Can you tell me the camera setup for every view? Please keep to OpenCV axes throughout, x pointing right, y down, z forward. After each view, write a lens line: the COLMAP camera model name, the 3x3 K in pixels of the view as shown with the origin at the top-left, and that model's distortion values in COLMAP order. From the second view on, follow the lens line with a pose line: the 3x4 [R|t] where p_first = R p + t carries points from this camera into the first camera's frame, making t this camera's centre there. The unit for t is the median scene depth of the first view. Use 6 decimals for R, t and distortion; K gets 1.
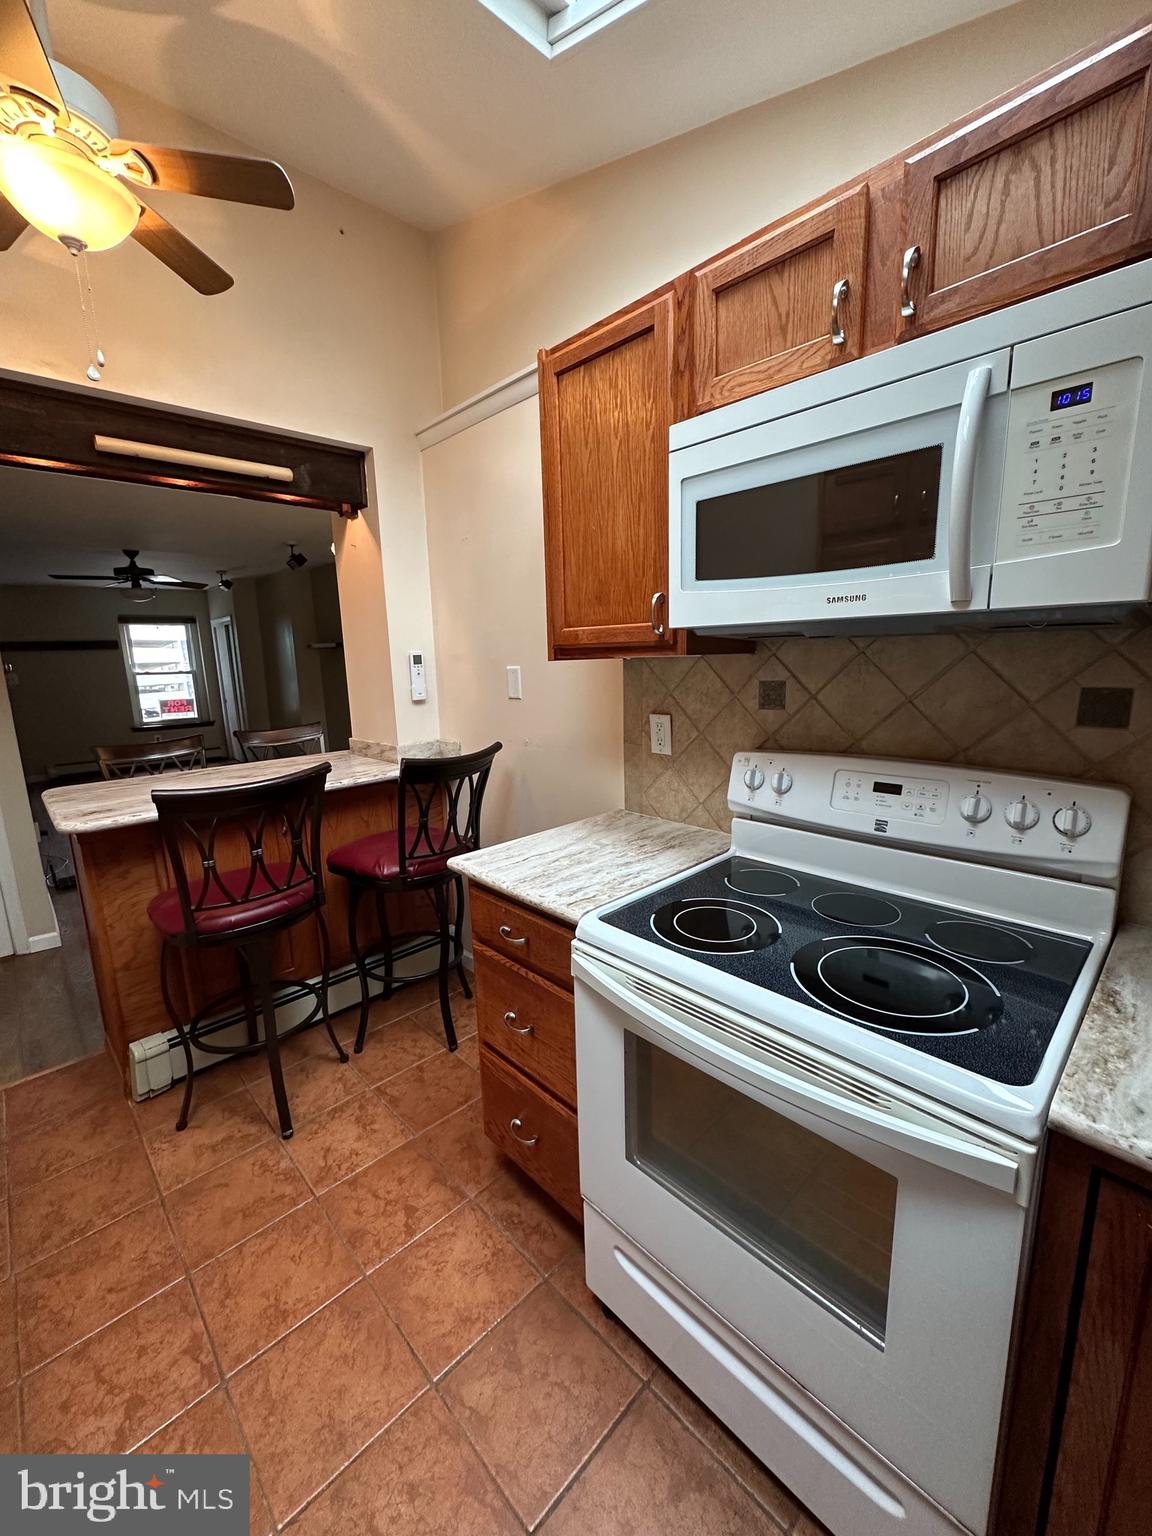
lens RADIAL K [[611.4, 0, 569.7], [0, 611.4, 765.6], [0, 0, 1]] dist [-0.003699, 0.000883]
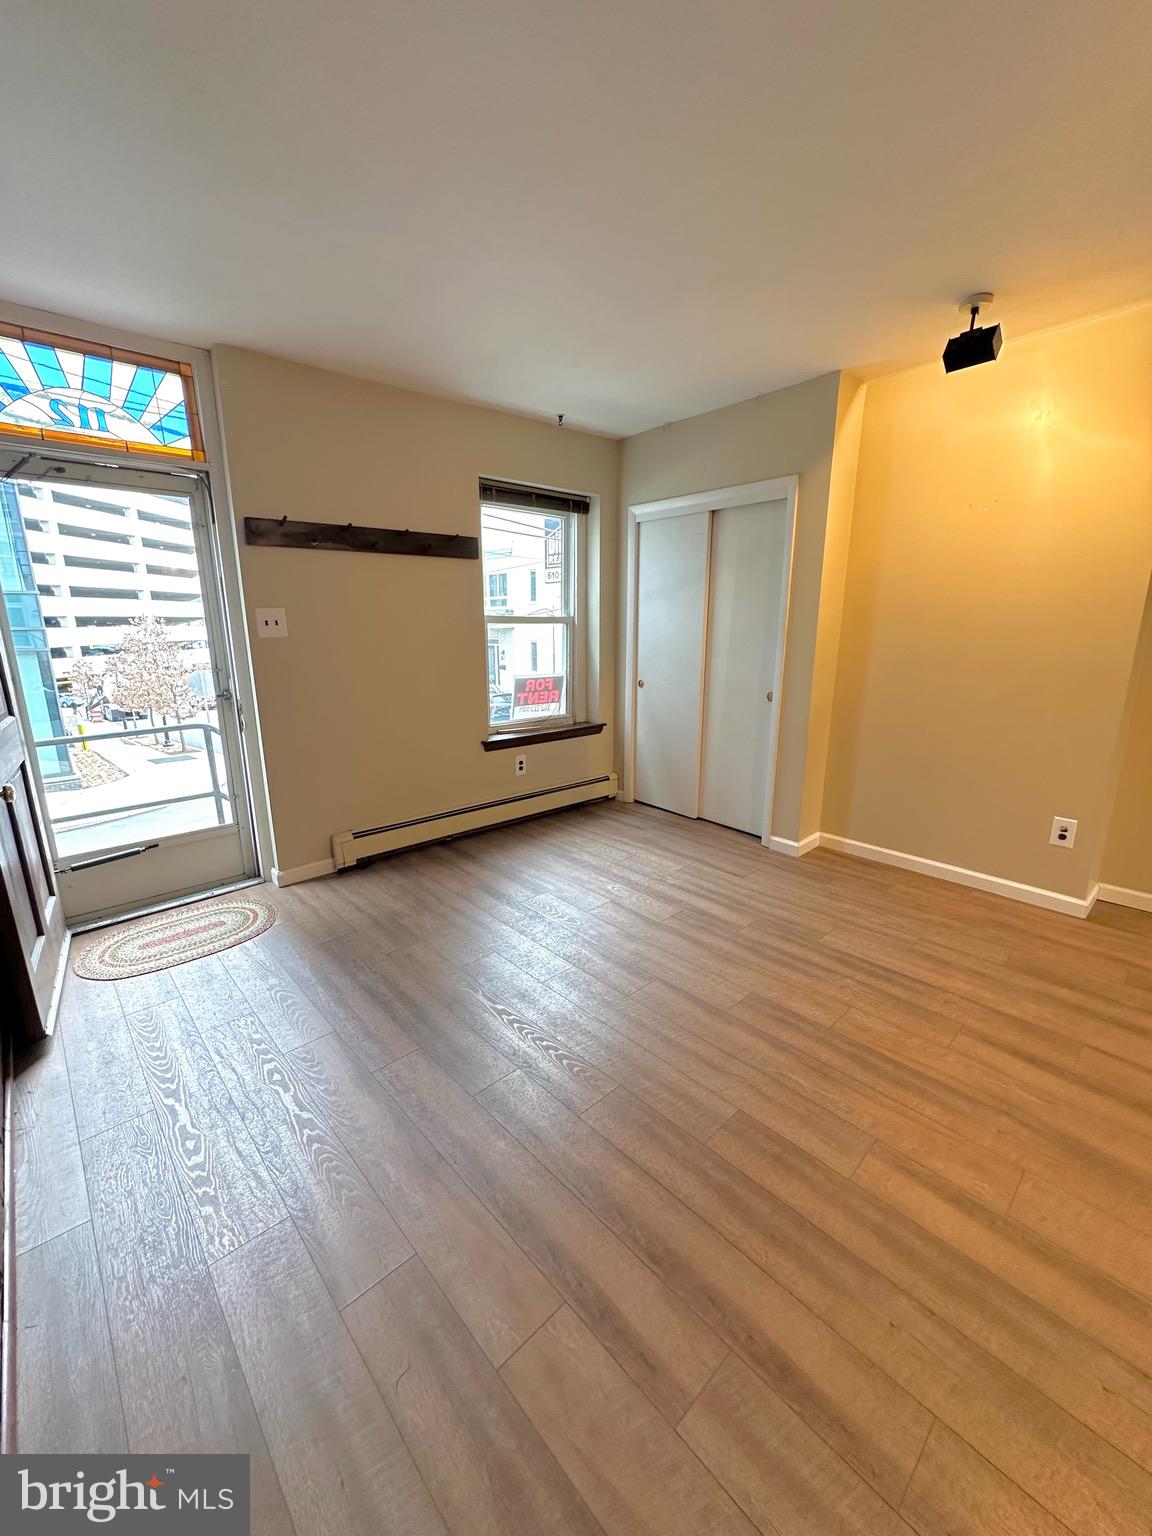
lens RADIAL K [[611.4, 0, 579.0], [0, 611.4, 771.5], [0, 0, 1]] dist [-0.003699, 0.000883]
pose [[0.999587, 0.028231, -0.005435, -3.580544], [-0.027829, 0.997595, 0.063480, -0.389400], [0.007214, -0.063303, 0.997968, 3.072993]]
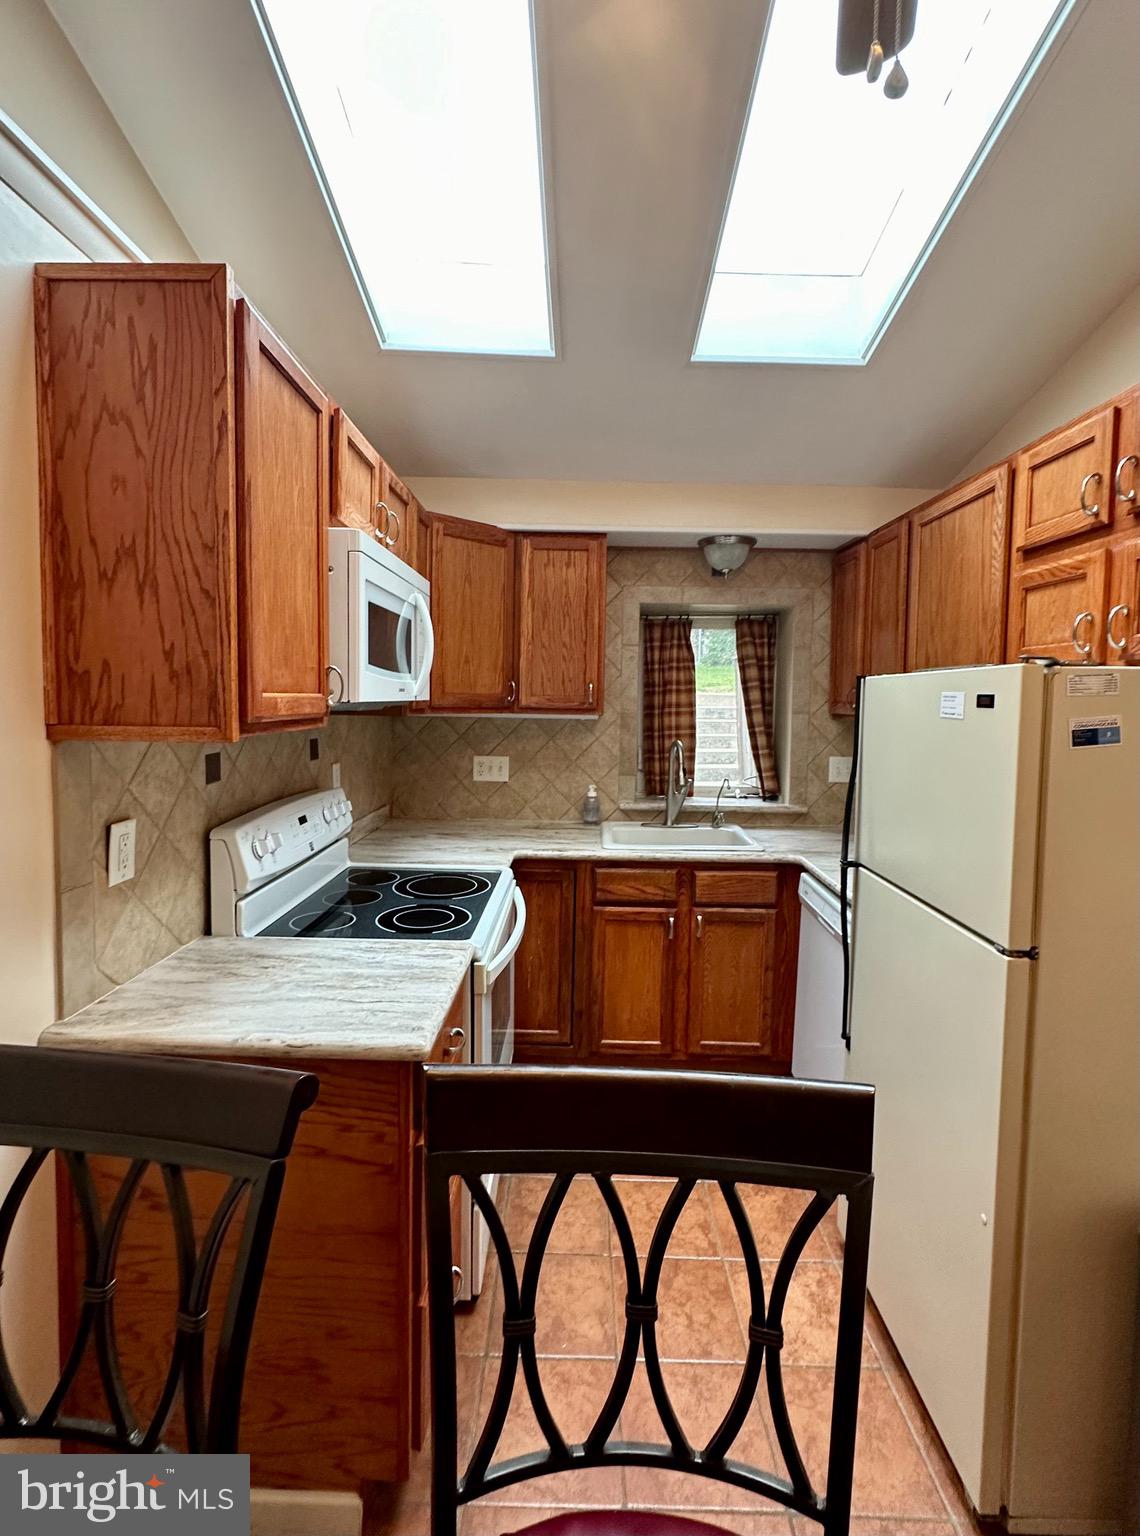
lens RADIAL K [[714.0, 0, 577.1], [0, 714.0, 736.8], [0, 0, 1]] dist [-0.000610, 0.000684]
pose [[-0.719658, -0.023100, 0.693944, -0.823821], [0.130421, 0.977159, 0.167781, -0.268374], [-0.681969, 0.211250, -0.700208, 1.343295]]
